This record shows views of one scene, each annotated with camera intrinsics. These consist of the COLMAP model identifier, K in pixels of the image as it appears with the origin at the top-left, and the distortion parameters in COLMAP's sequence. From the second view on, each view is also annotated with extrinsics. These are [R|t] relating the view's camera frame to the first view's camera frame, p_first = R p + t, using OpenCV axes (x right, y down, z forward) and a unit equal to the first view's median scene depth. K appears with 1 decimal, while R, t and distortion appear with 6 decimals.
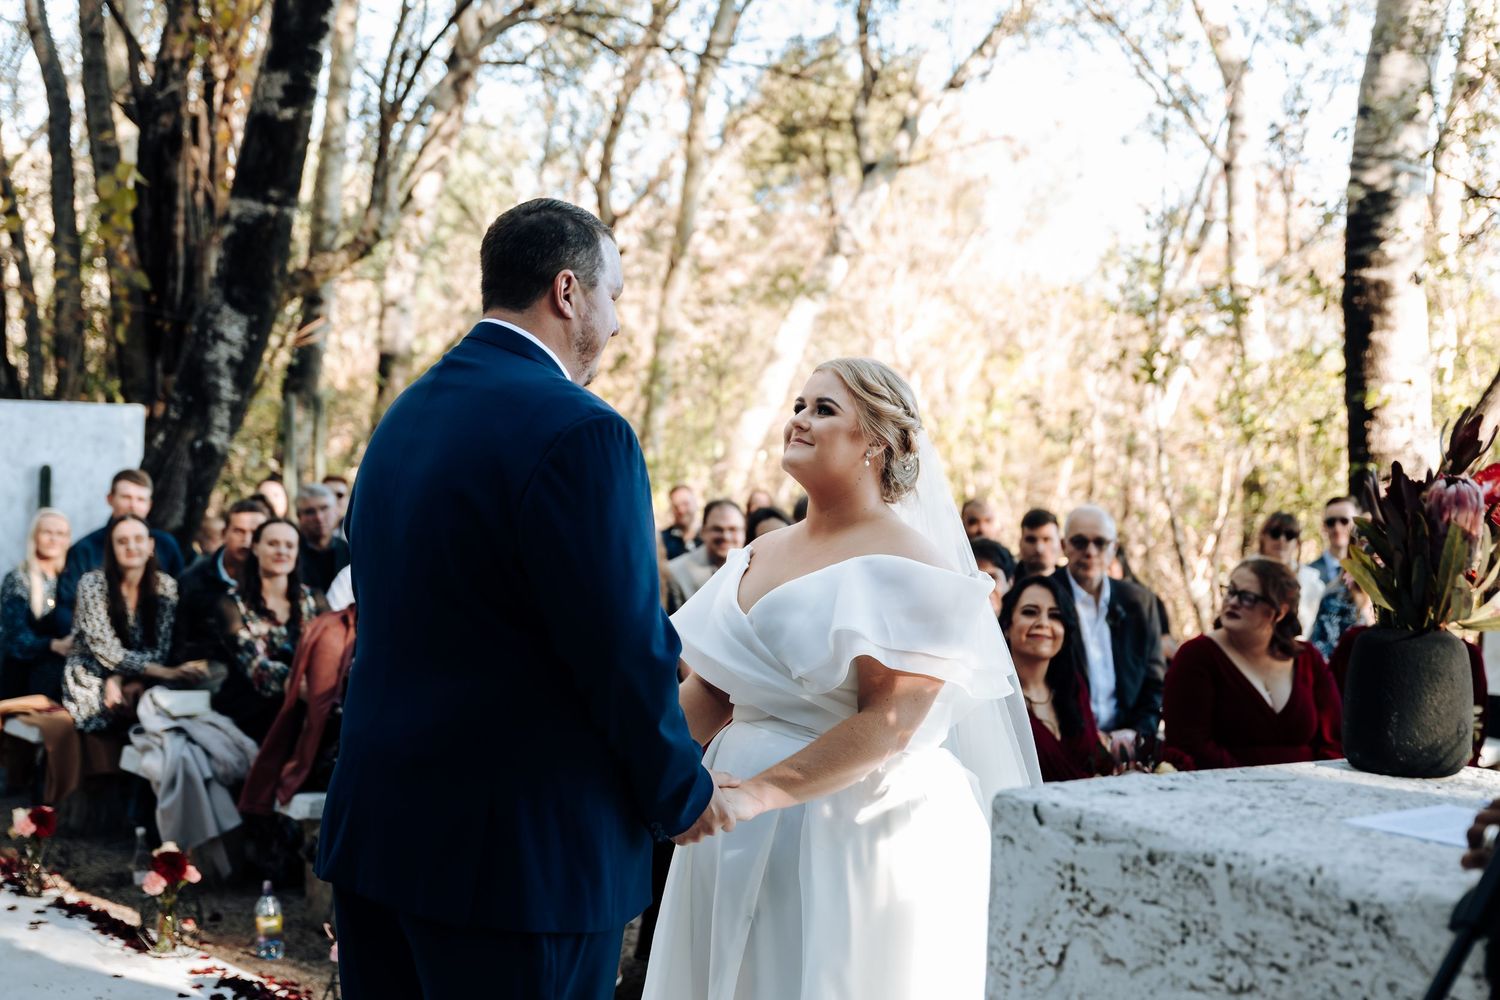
lens RADIAL K [[2026.5, 0, 750.0], [0, 2026.5, 500.0], [0, 0, 1]] dist [-0.012934, 0.057412]
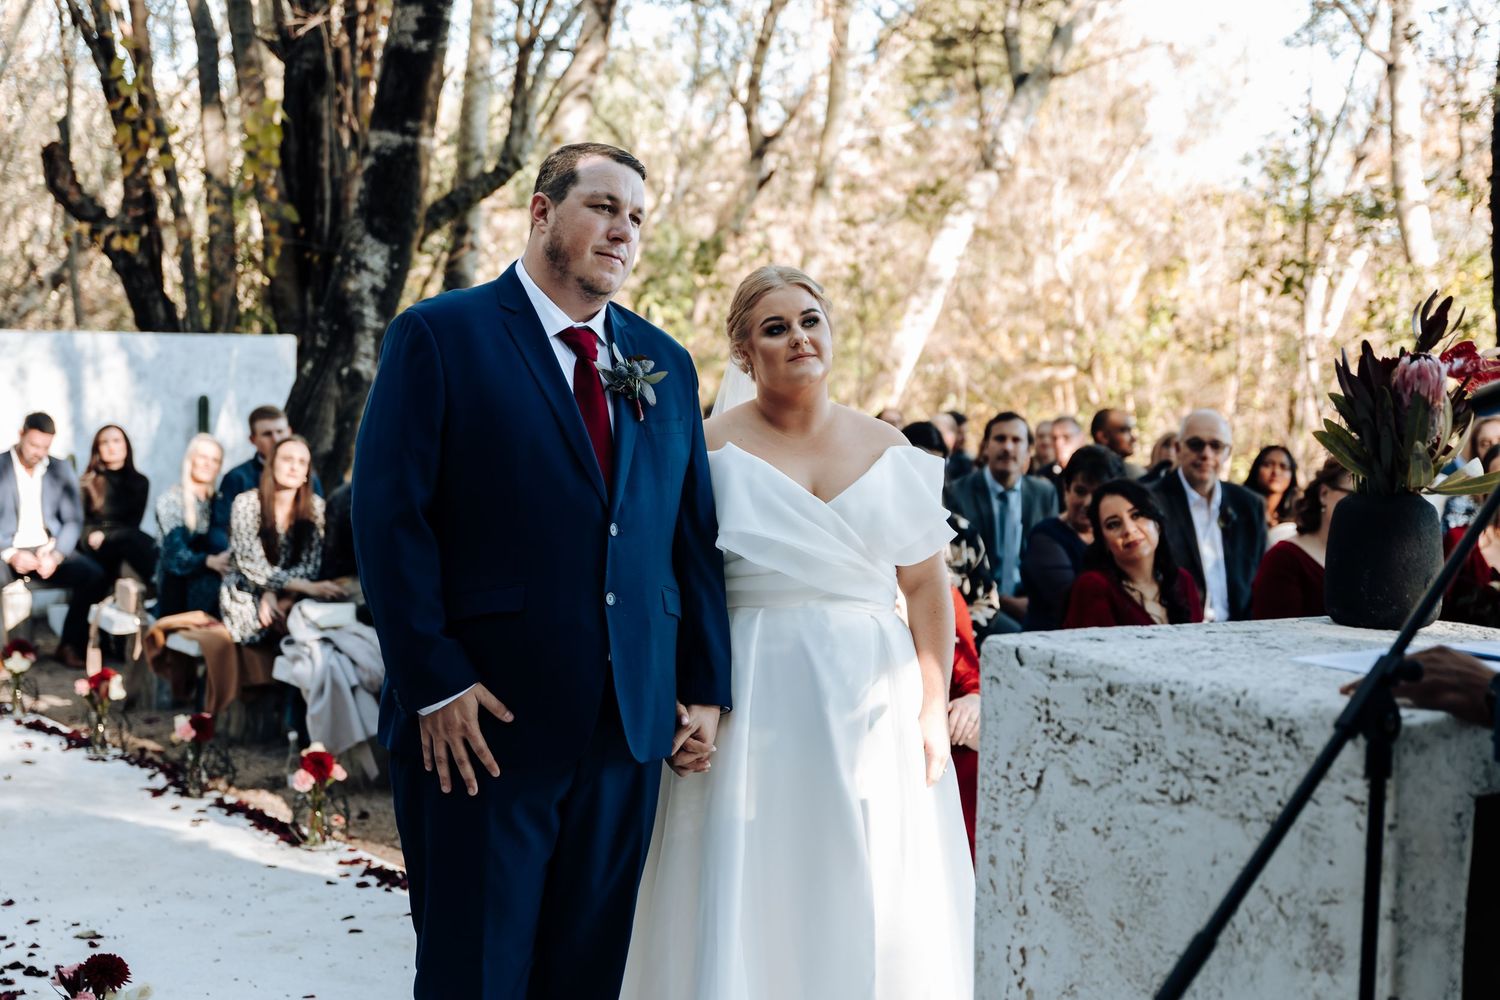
lens RADIAL K [[2056.4, 0, 750.0], [0, 2056.4, 500.0], [0, 0, 1]] dist [-0.001466, 0.034609]
pose [[0.996603, -0.015916, -0.080804, 0.021043], [0.018838, 0.999191, 0.035528, 0.005859], [0.080173, -0.036930, 0.996097, -0.037209]]
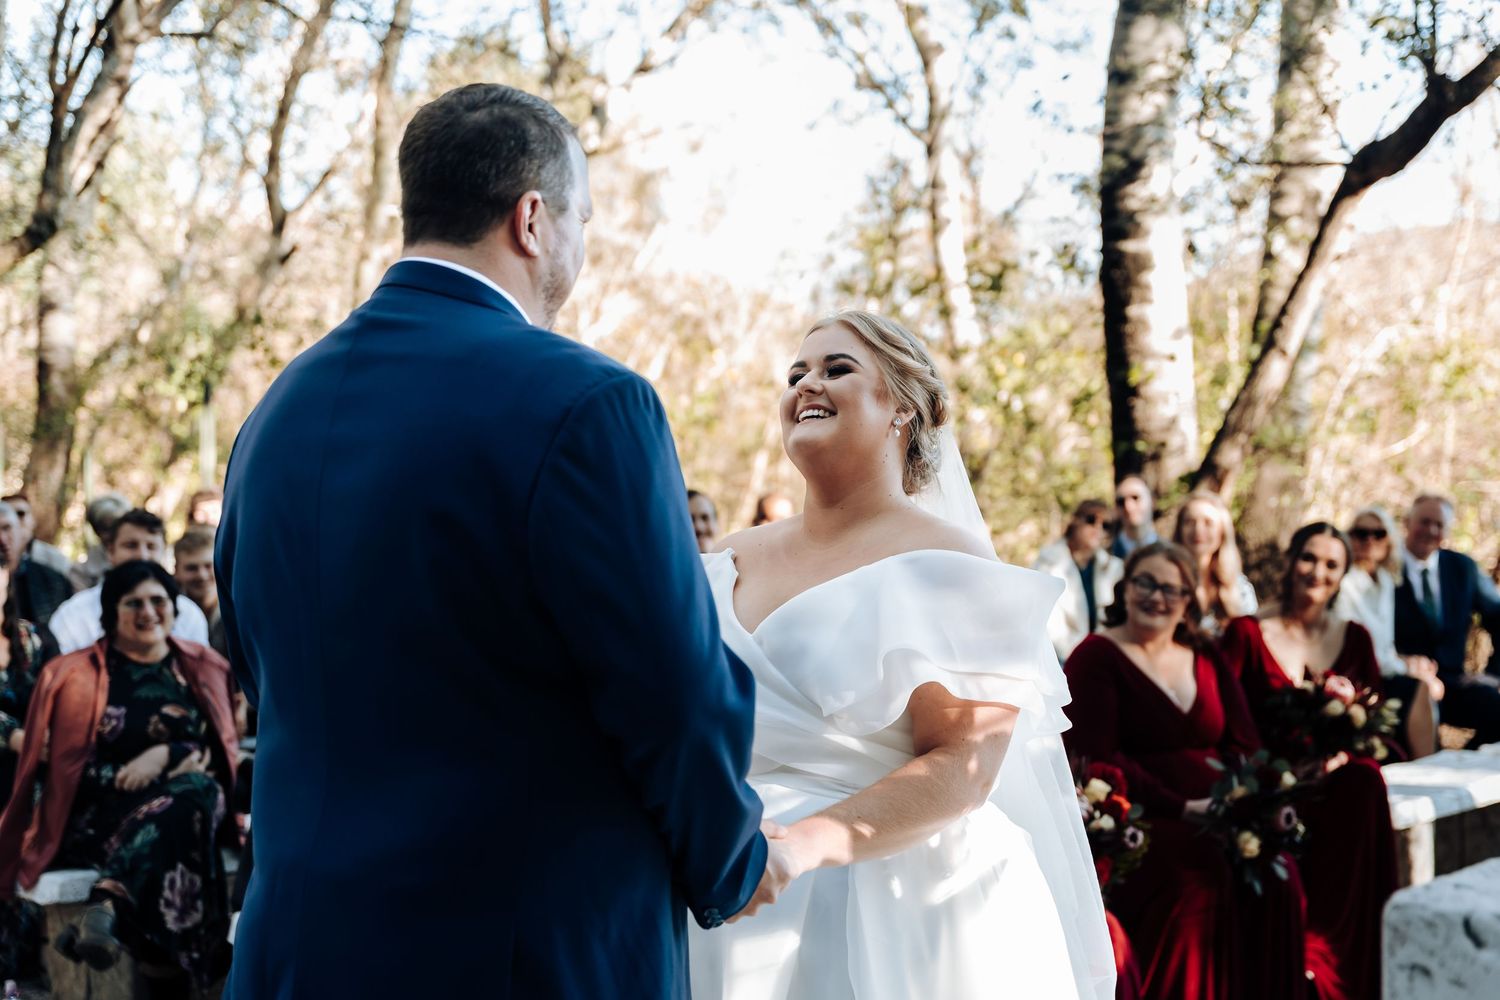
lens RADIAL K [[2056.4, 0, 750.0], [0, 2056.4, 500.0], [0, 0, 1]] dist [-0.001466, 0.034609]
pose [[0.986611, -0.035829, 0.159106, -0.048172], [0.035845, 0.999354, 0.002768, 0.000276], [-0.159103, 0.002972, 0.987258, 0.088143]]
